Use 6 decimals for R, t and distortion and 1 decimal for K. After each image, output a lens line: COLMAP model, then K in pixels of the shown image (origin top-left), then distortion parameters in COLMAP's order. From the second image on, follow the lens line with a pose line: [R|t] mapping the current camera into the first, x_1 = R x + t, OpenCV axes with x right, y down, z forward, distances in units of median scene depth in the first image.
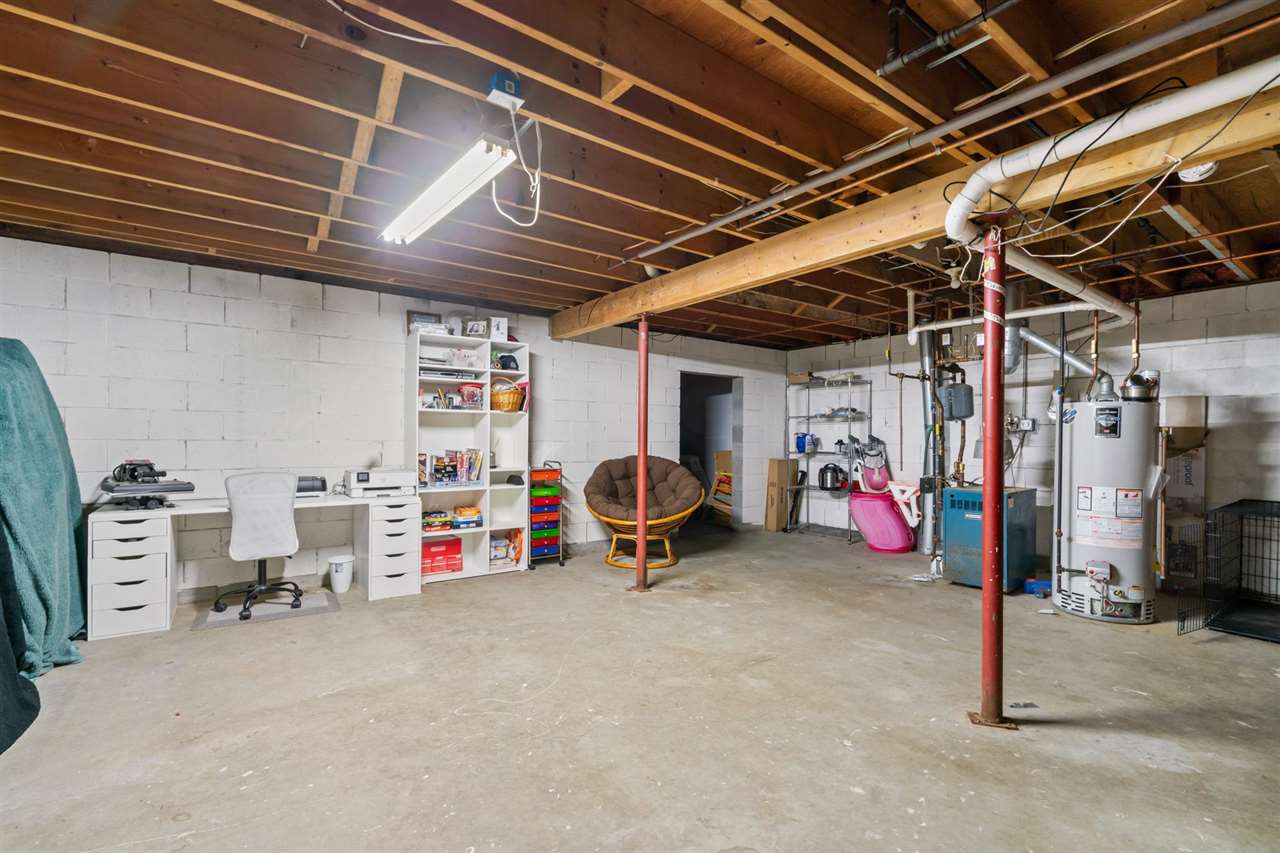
lens RADIAL K [[589.7, 0, 639.3], [0, 589.7, 434.8], [0, 0, 1]] dist [-0.024243, -0.000126]
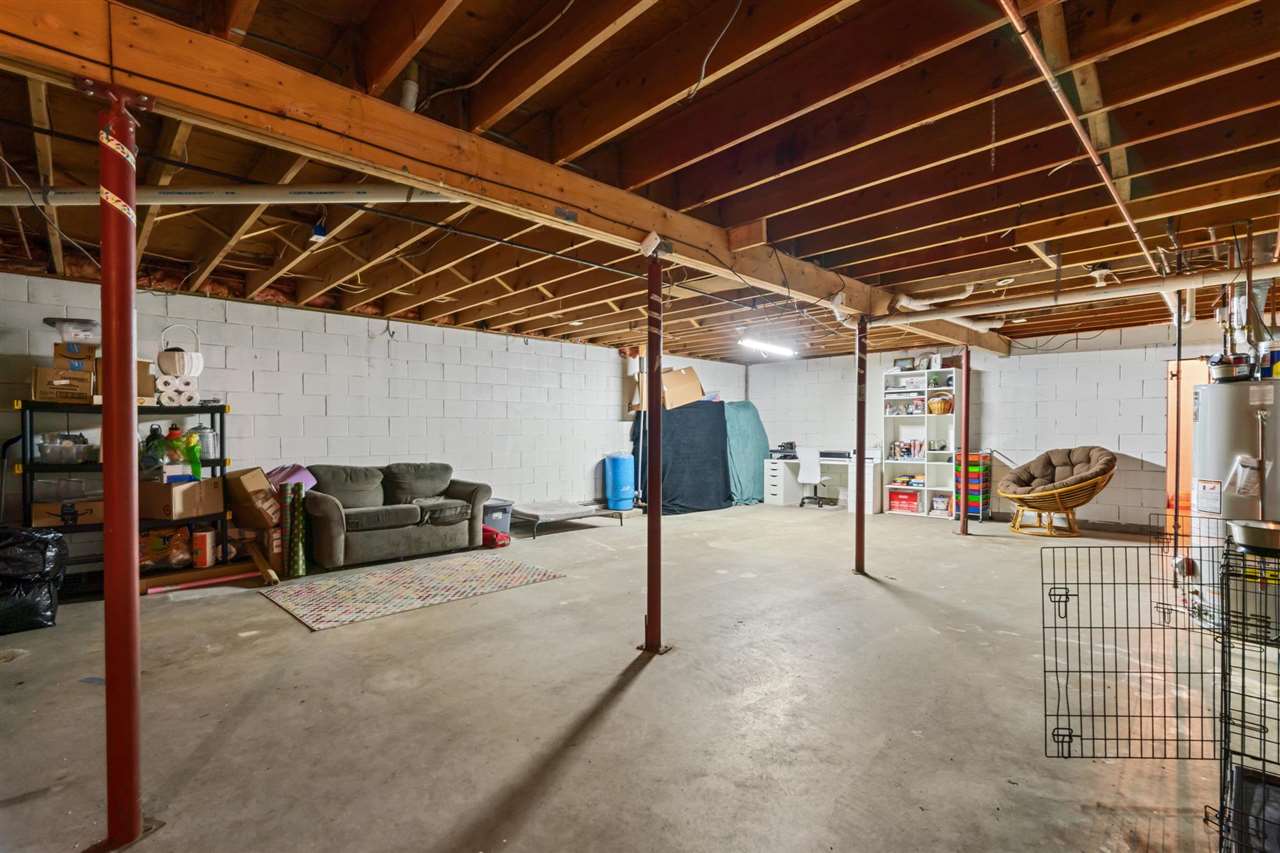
lens RADIAL K [[589.7, 0, 639.3], [0, 589.7, 434.8], [0, 0, 1]] dist [-0.024243, -0.000126]
pose [[0.117765, -0.005206, -0.993028, 1.262854], [-0.001401, 0.999984, -0.005409, 0.023948], [0.993041, 0.002028, 0.117756, 0.032480]]
